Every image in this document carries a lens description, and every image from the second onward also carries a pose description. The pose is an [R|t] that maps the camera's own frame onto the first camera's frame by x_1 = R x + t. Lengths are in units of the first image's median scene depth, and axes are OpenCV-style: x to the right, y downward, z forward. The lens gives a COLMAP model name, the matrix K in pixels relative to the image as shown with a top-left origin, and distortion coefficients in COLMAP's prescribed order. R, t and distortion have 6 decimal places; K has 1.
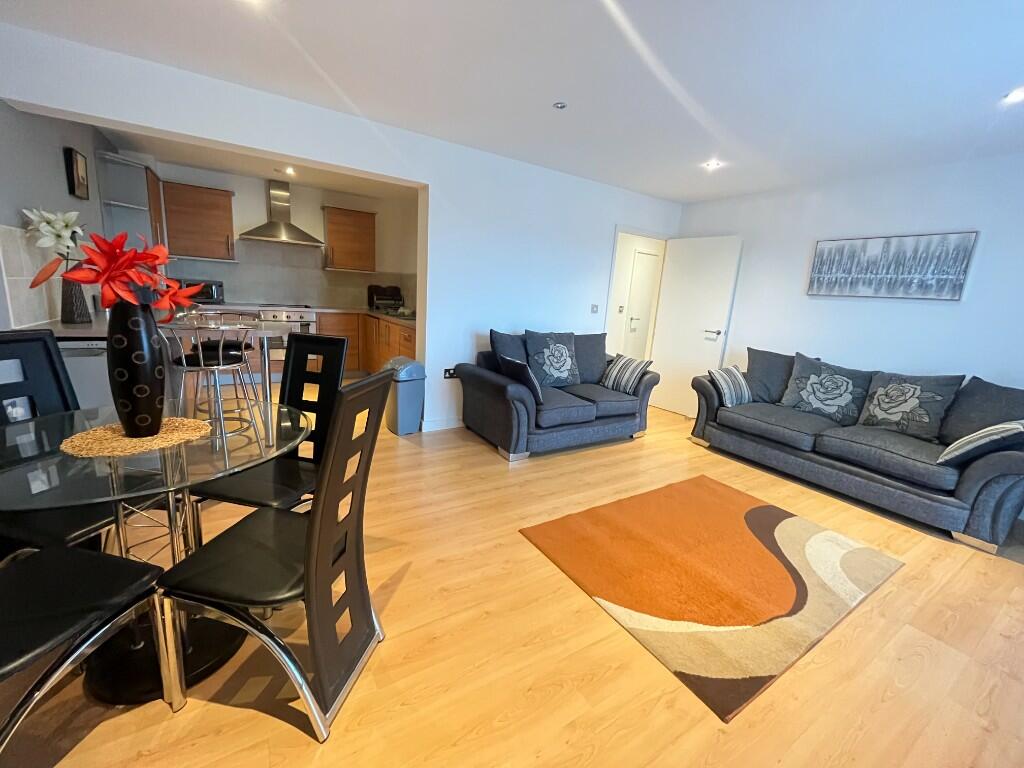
lens RADIAL K [[417.1, 0, 511.2], [0, 417.1, 381.0], [0, 0, 1]] dist [-0.001431, -0.000134]
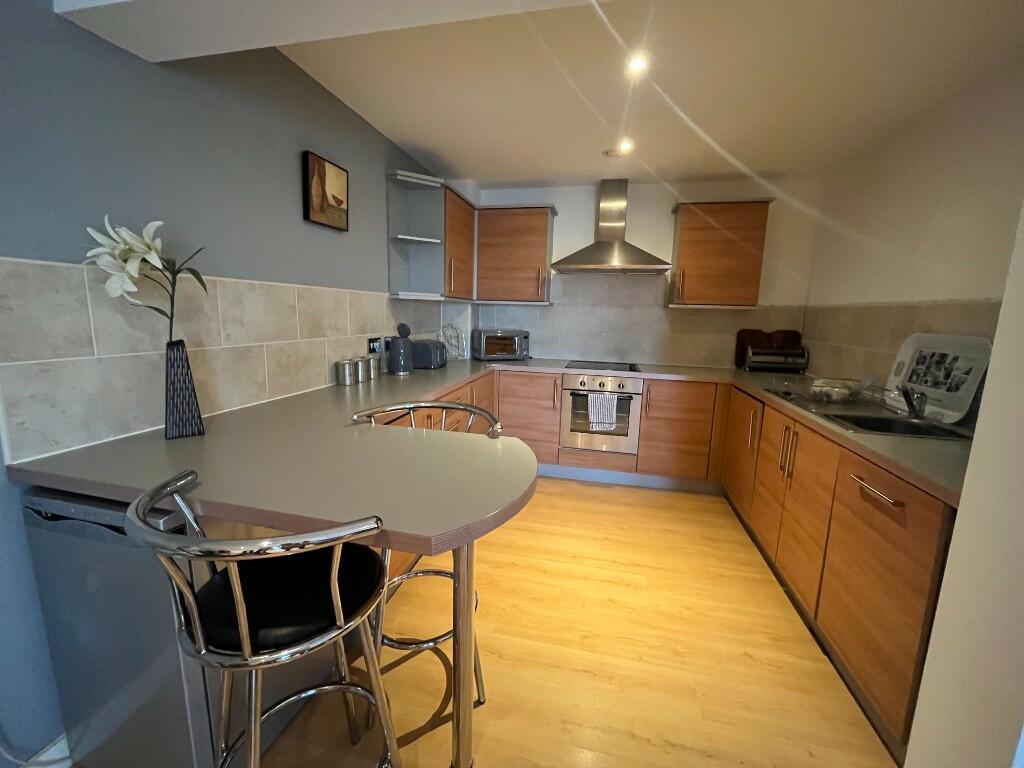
lens RADIAL K [[417.1, 0, 511.2], [0, 417.1, 381.0], [0, 0, 1]] dist [-0.001431, -0.000134]
pose [[0.711434, 0.066728, -0.699578, -0.188080], [-0.124550, 0.991695, -0.032071, -0.120558], [0.691628, 0.109949, 0.713836, 0.448779]]
